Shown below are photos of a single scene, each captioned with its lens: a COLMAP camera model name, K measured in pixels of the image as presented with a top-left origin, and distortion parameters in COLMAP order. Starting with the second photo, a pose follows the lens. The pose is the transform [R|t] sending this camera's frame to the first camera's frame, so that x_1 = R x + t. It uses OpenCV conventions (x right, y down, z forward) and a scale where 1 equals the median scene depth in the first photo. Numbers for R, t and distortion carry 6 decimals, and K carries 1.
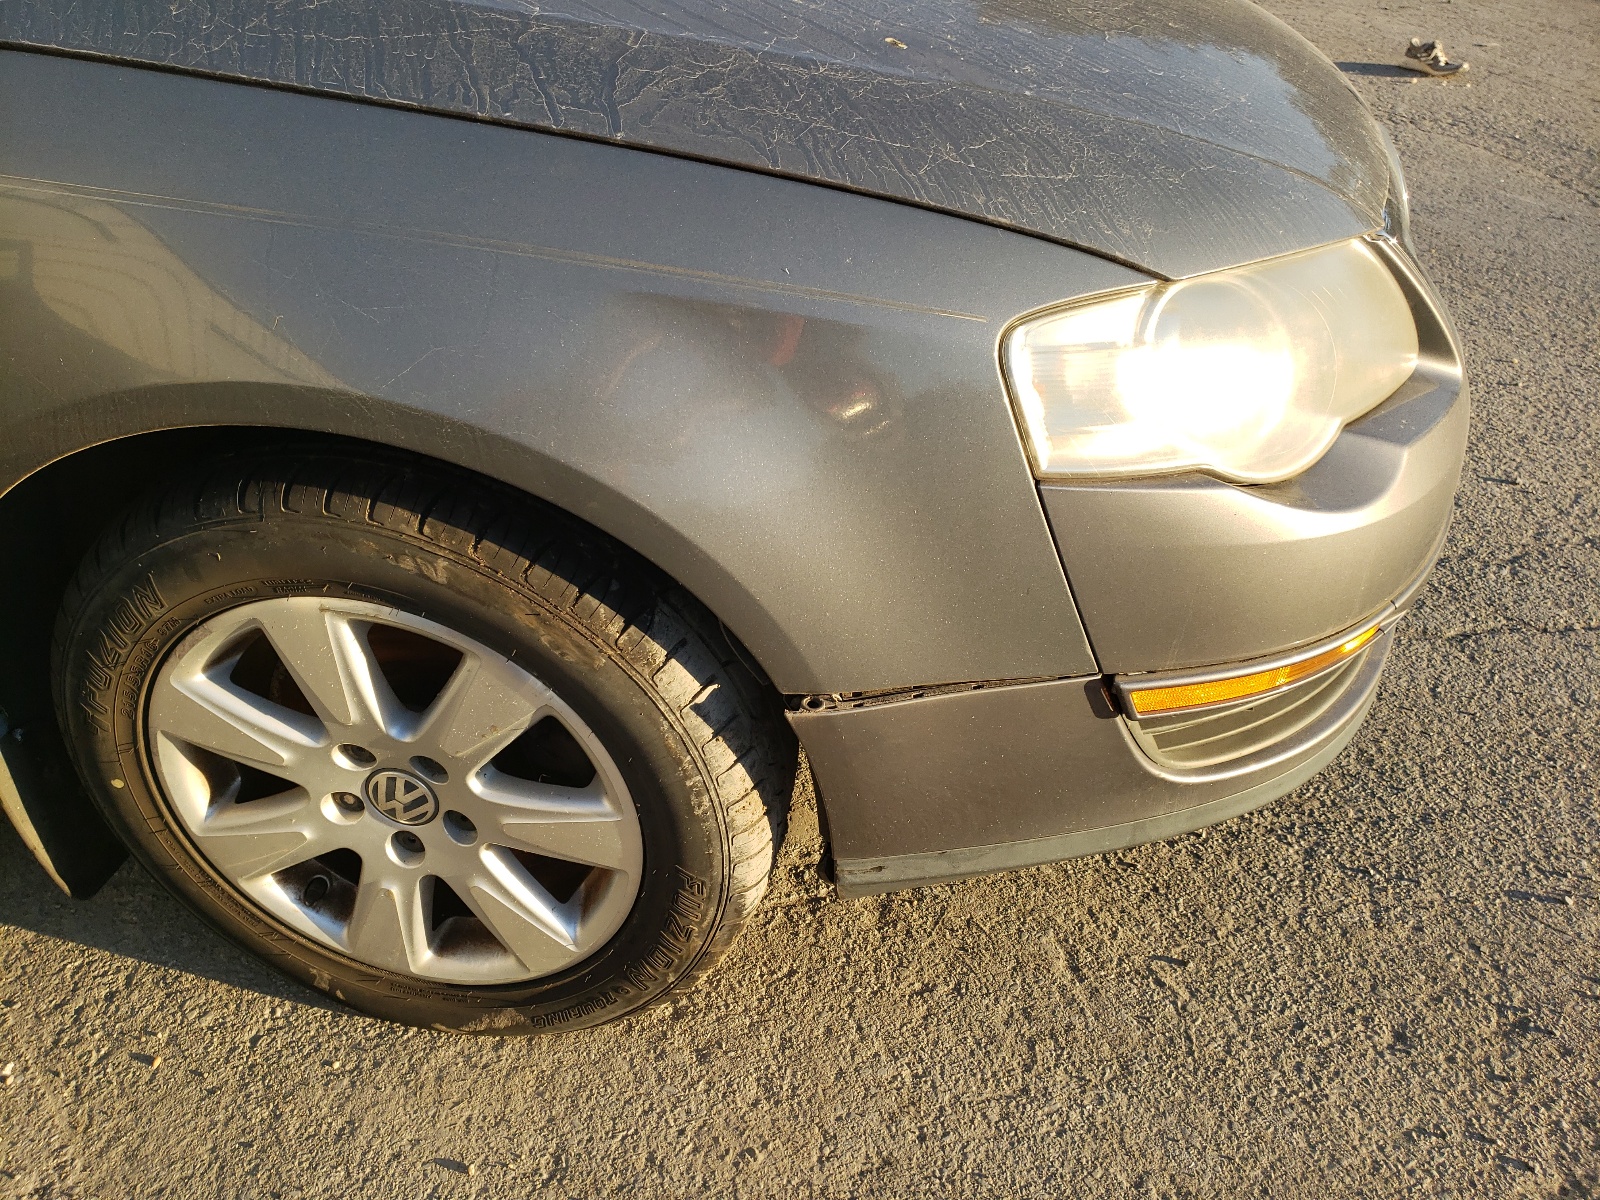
lens RADIAL K [[1220.5, 0, 798.7], [0, 1220.5, 604.3], [0, 0, 1]] dist [0.013098, 0.001824]
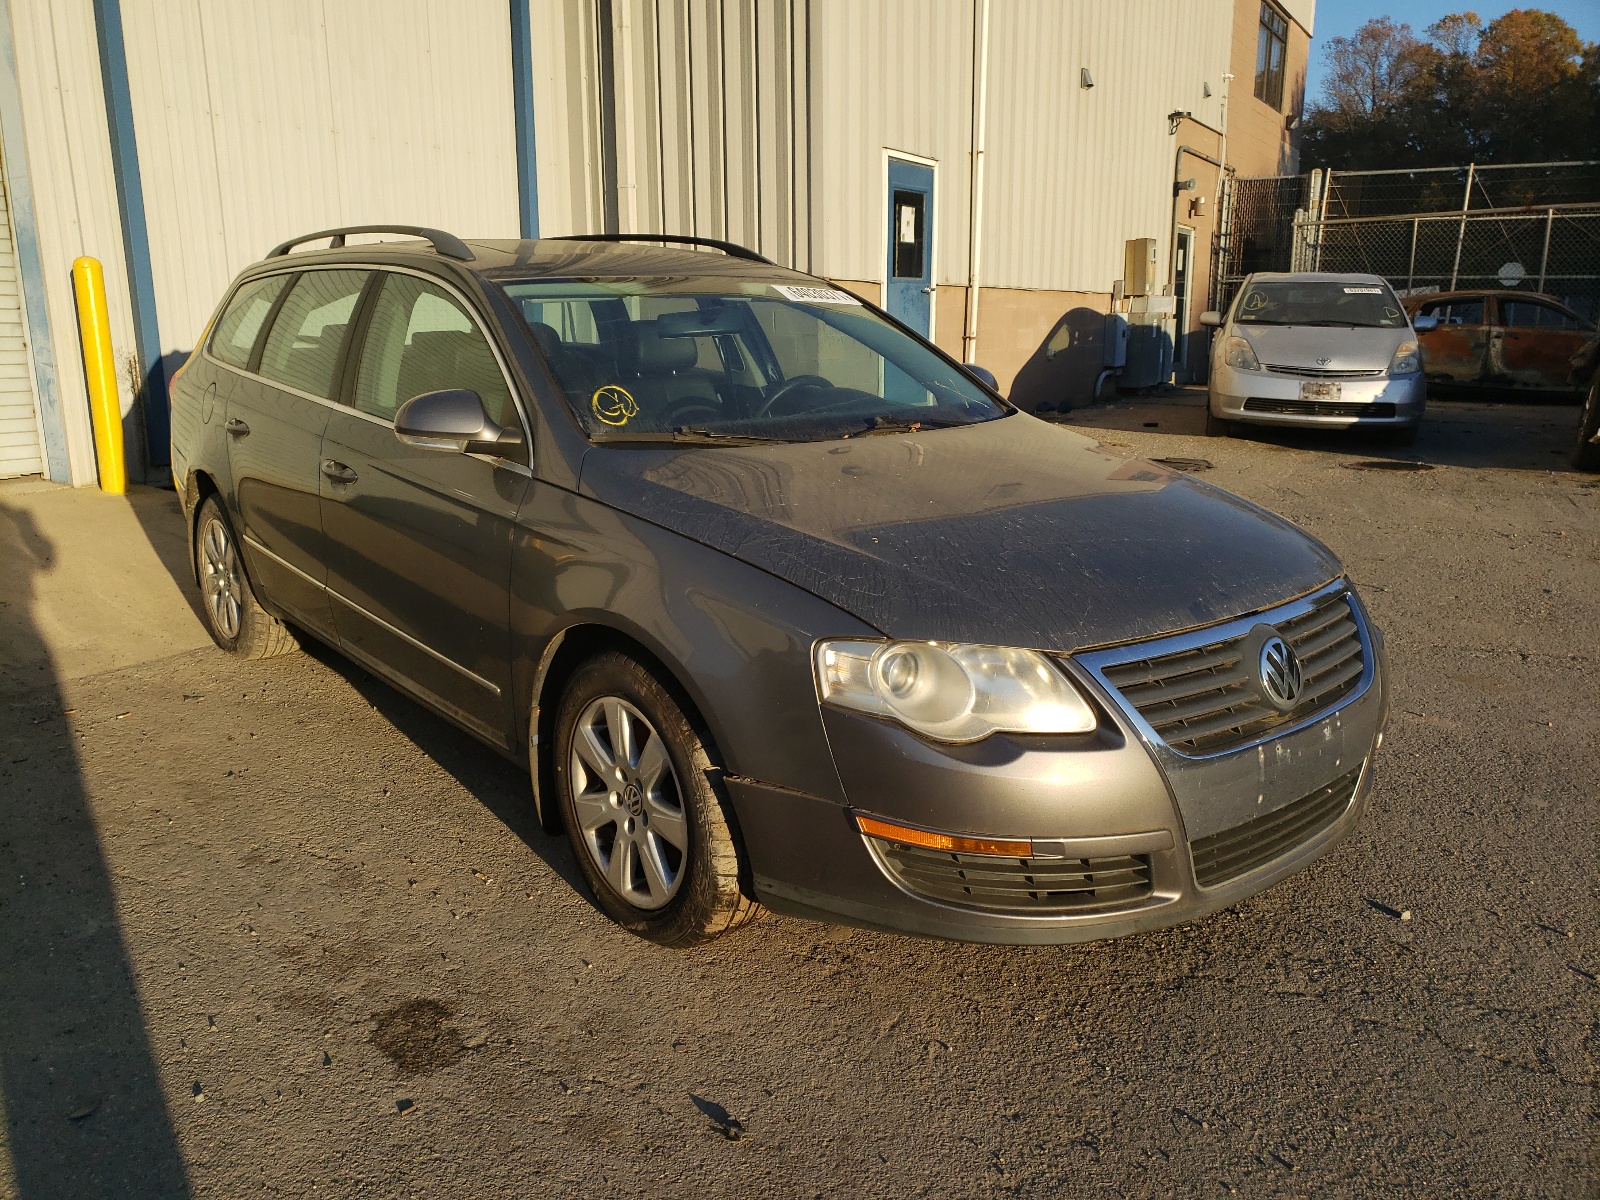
lens RADIAL K [[1220.5, 0, 801.6], [0, 1220.5, 597.4], [0, 0, 1]] dist [0.013098, 0.001824]
pose [[0.774090, 0.155406, -0.613704, 1.337891], [-0.363366, 0.902887, -0.229694, 0.231585], [0.518410, 0.400803, 0.755386, -0.784839]]
